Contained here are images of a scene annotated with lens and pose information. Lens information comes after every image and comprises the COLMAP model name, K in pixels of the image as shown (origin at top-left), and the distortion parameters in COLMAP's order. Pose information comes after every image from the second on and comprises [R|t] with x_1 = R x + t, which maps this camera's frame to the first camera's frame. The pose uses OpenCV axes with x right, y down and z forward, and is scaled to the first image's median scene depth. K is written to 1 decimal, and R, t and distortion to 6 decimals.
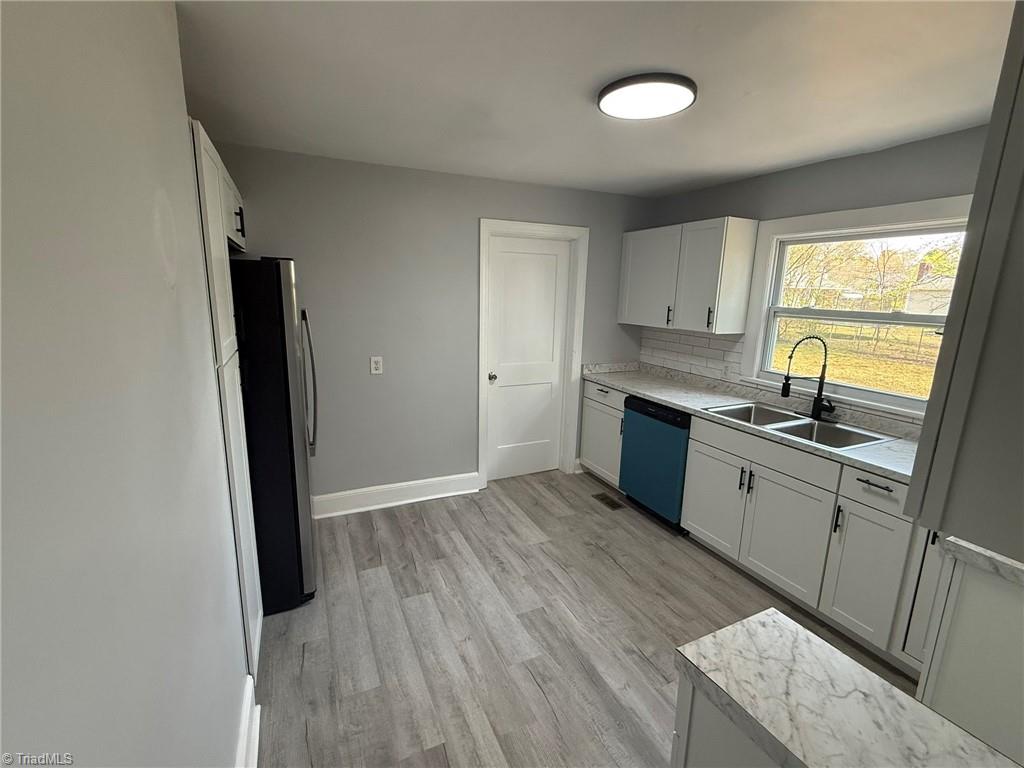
lens RADIAL K [[449.2, 0, 514.0], [0, 449.2, 379.5], [0, 0, 1]] dist [-0.002623, -0.000137]
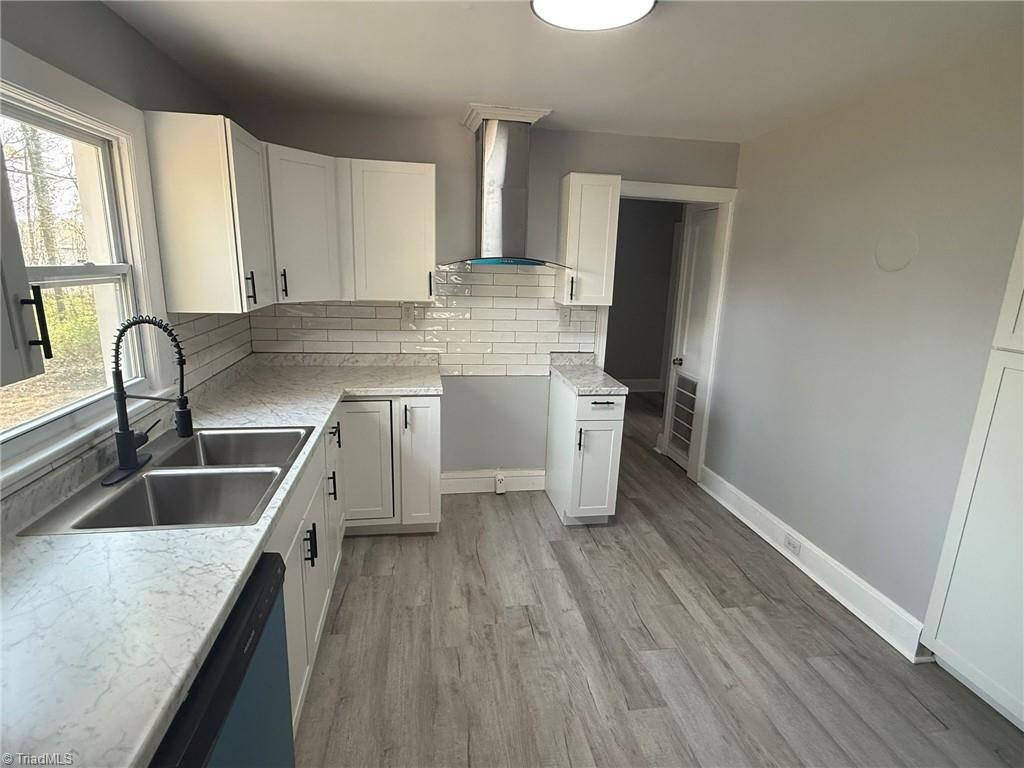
lens RADIAL K [[518.3, 0, 513.9], [0, 518.3, 382.4], [0, 0, 1]] dist [-0.002334, -0.000434]
pose [[-0.962057, -0.110851, 0.249317, 0.102677], [0.002324, 0.910390, 0.413745, -0.332975], [-0.272840, 0.398625, -0.875589, 1.731471]]
